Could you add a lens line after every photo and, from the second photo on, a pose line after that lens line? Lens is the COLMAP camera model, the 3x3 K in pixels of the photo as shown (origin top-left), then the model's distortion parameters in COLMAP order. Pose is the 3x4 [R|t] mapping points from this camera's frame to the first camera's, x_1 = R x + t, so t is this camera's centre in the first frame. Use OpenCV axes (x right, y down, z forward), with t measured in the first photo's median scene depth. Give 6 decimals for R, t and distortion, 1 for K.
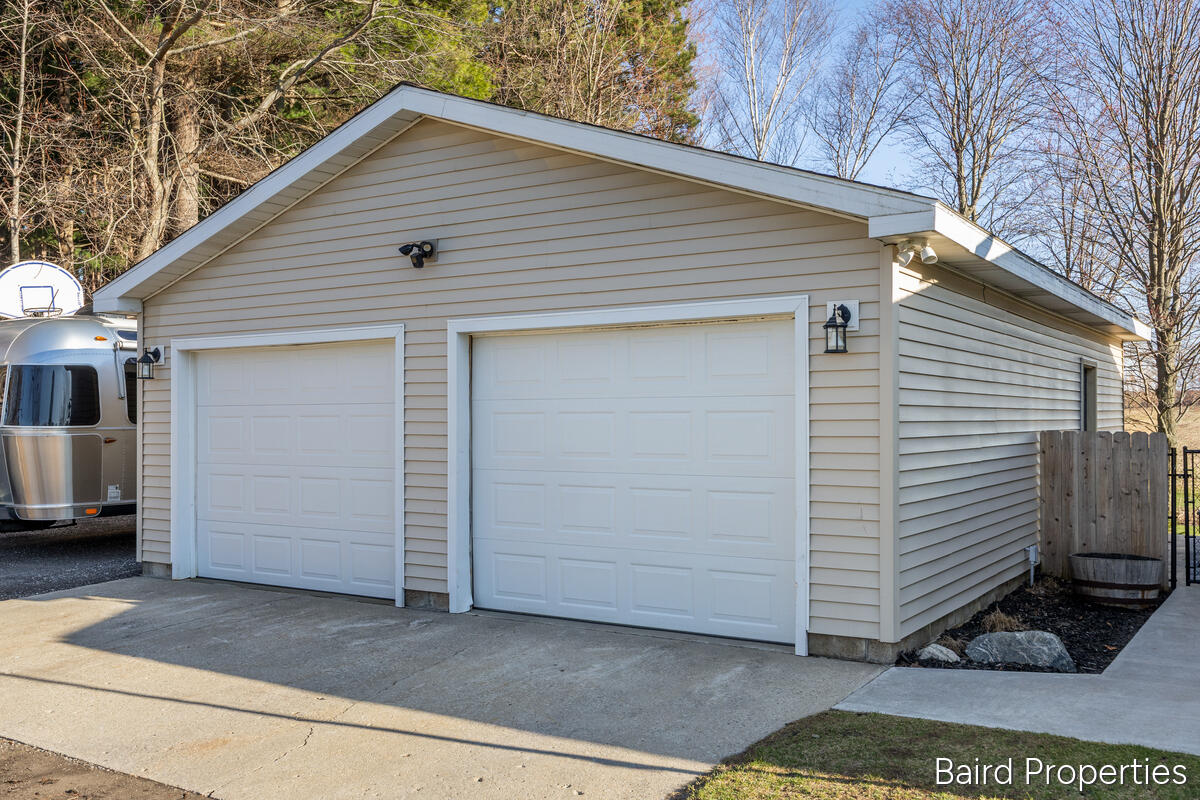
lens RADIAL K [[1125.3, 0, 599.1], [0, 1125.3, 403.2], [0, 0, 1]] dist [0.003867, 0.000000]
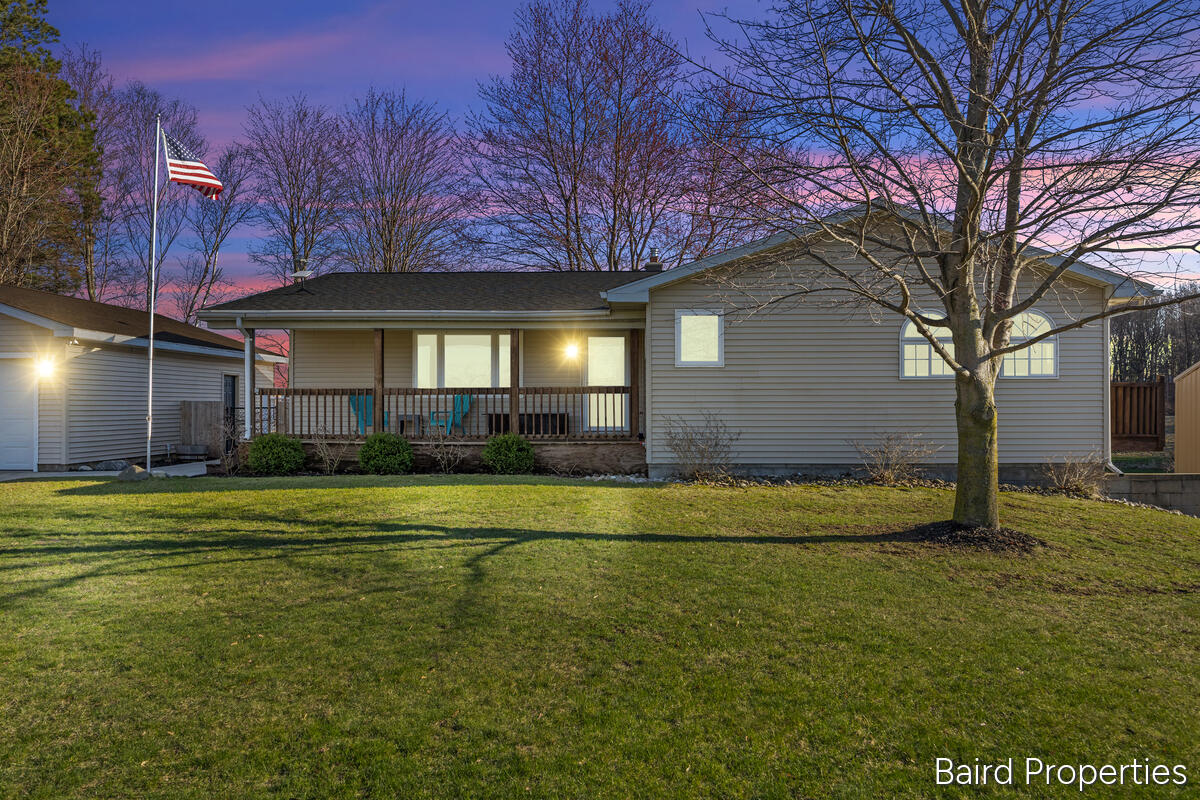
lens RADIAL K [[890.0, 0, 601.1], [0, 890.0, 400.3], [0, 0, 1]] dist [-0.002874, -0.000313]
pose [[0.856458, 0.006112, 0.516181, 0.170062], [-0.010006, 0.999939, 0.004763, 0.004267], [-0.516120, -0.009244, 0.856466, -1.250986]]
